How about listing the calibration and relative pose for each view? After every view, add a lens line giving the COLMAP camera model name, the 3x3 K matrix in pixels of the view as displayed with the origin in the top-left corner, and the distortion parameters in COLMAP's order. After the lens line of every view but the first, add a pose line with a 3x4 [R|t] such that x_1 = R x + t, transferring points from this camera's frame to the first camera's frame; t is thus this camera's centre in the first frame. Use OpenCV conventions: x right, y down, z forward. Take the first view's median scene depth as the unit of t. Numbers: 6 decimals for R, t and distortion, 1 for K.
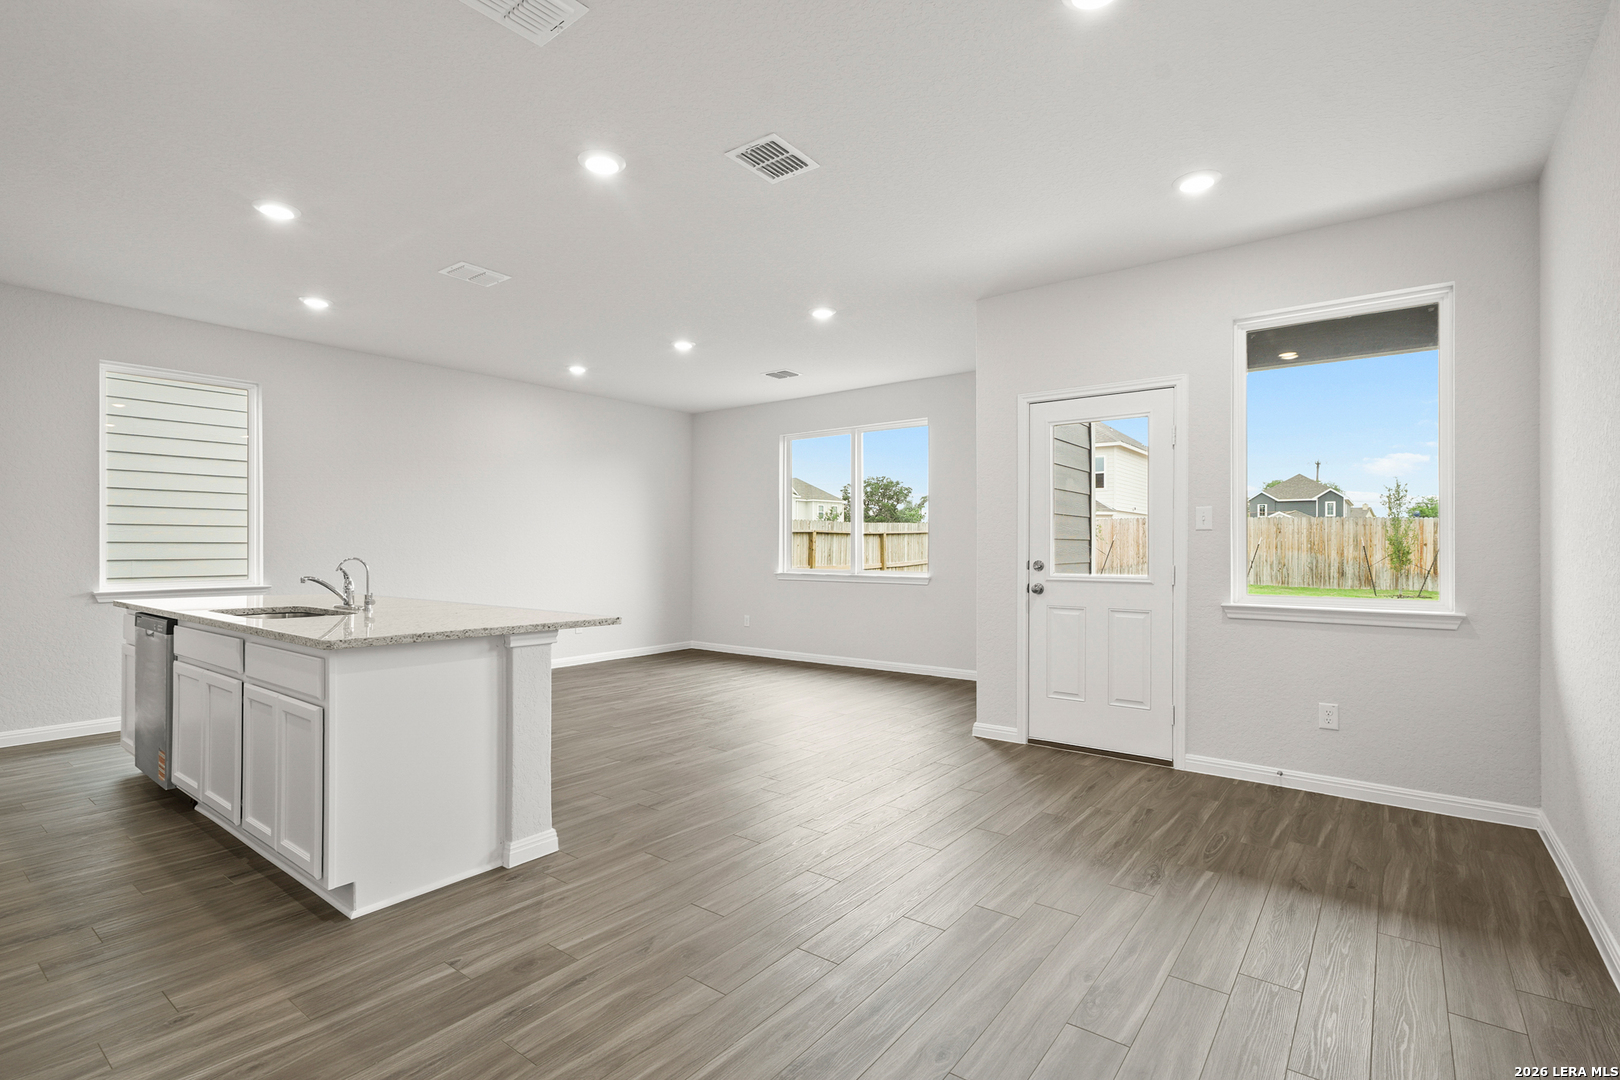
lens RADIAL K [[755.8, 0, 807.8], [0, 755.8, 545.0], [0, 0, 1]] dist [-0.002598, -0.000390]
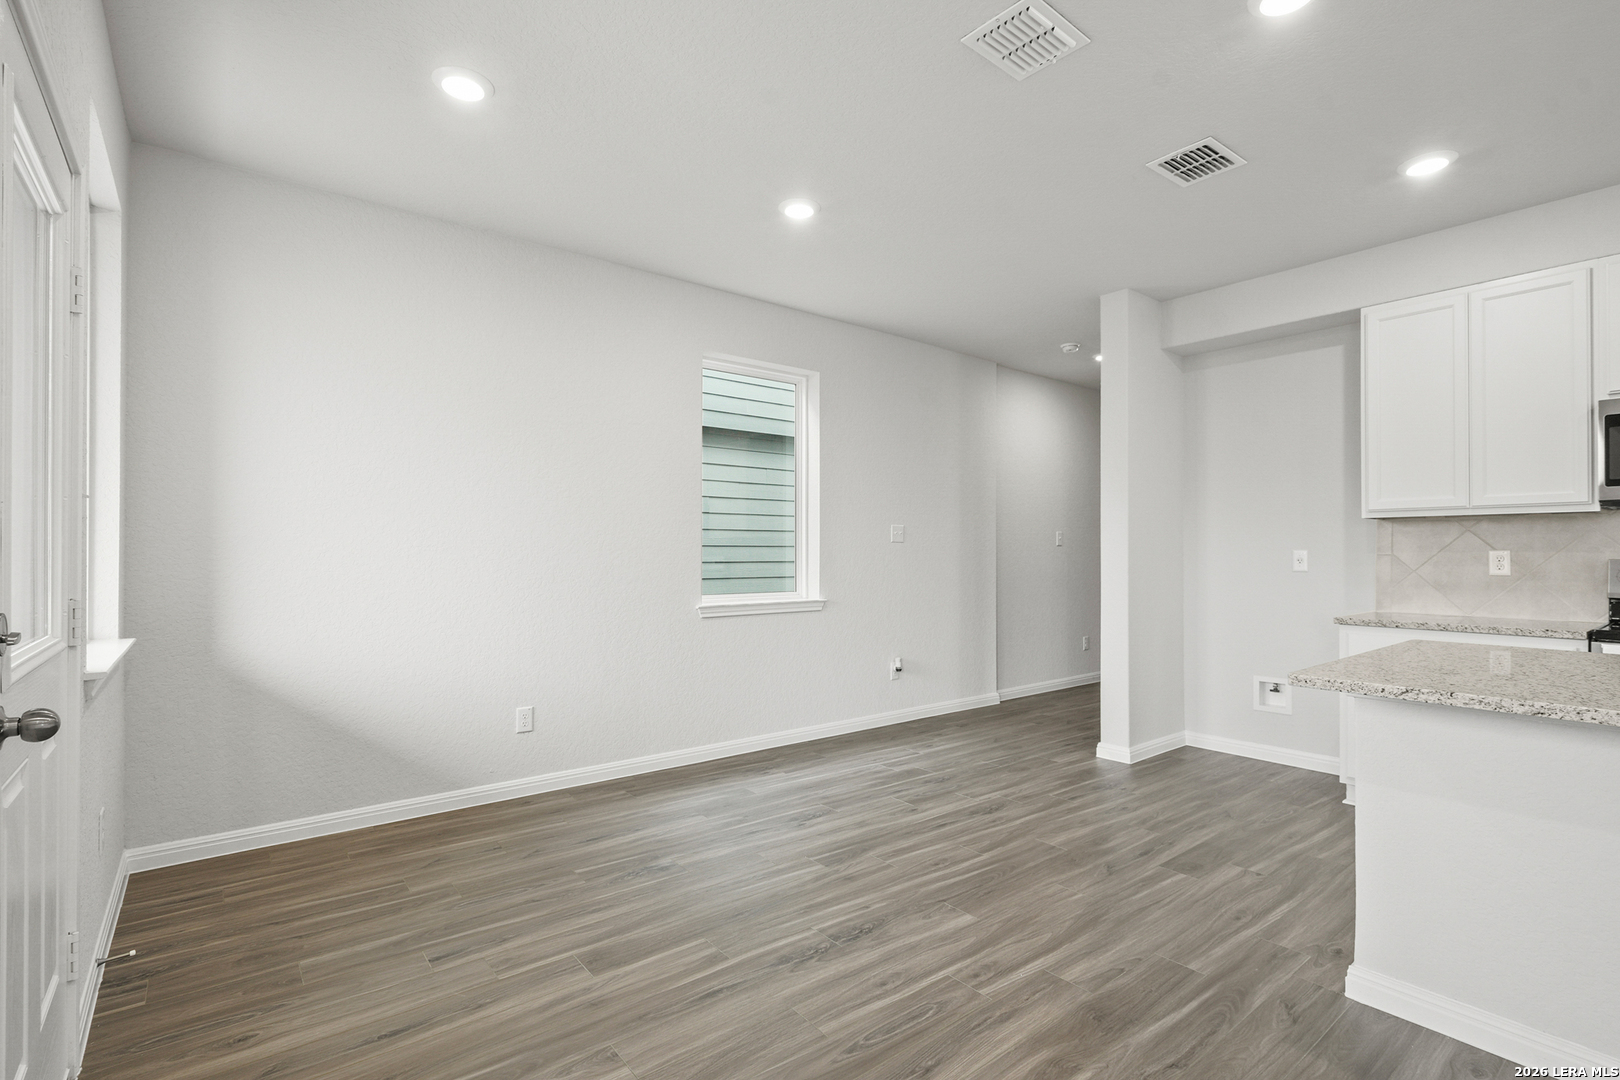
lens RADIAL K [[753.6, 0, 806.0], [0, 753.6, 547.6], [0, 0, 1]] dist [-0.001908, 0.000307]
pose [[-0.970439, -0.000684, 0.241345, -0.002992], [-0.002757, 0.999962, -0.008252, -0.000015], [-0.241330, -0.008673, -0.970404, 0.316431]]
